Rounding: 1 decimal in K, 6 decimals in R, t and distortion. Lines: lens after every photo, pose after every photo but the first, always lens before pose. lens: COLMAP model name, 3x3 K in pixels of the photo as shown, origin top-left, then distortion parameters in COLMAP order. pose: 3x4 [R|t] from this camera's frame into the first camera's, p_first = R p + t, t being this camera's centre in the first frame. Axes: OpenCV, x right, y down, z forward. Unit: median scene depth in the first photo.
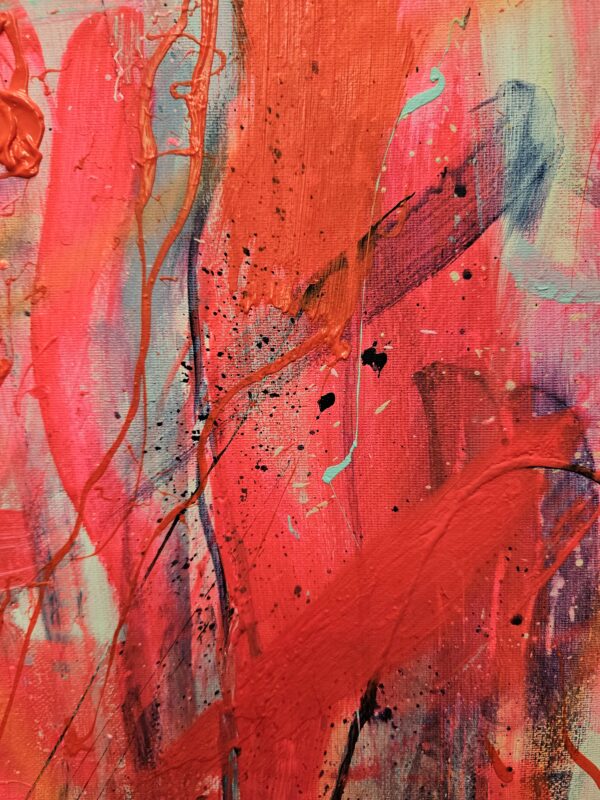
lens RADIAL K [[526.8, 0, 300.0], [0, 526.8, 400.0], [0, 0, 1]] dist [-0.030531, -0.008690]
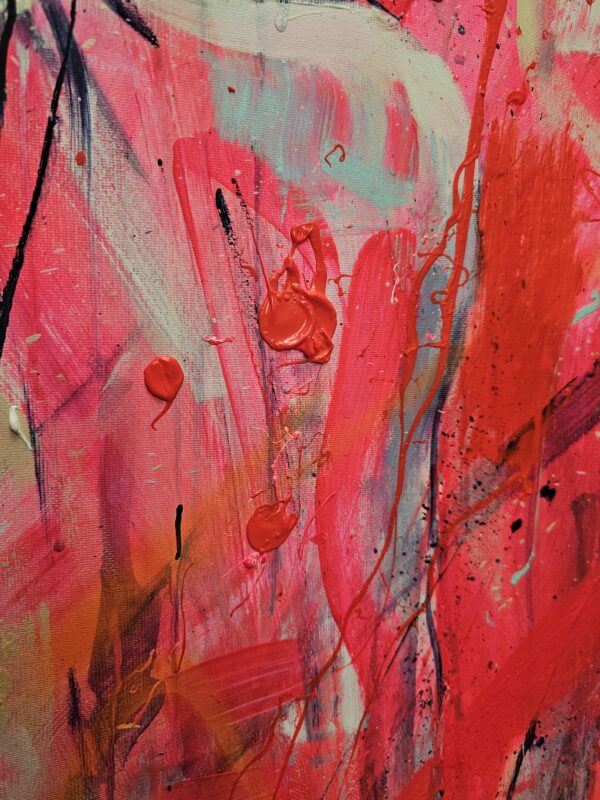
lens RADIAL K [[526.8, 0, 300.0], [0, 526.8, 400.0], [0, 0, 1]] dist [-0.030531, -0.008690]
pose [[0.957848, -0.009548, 0.287117, -0.870514], [0.006668, 0.999917, 0.011007, -0.340503], [-0.287198, -0.008628, 0.957832, -0.127894]]
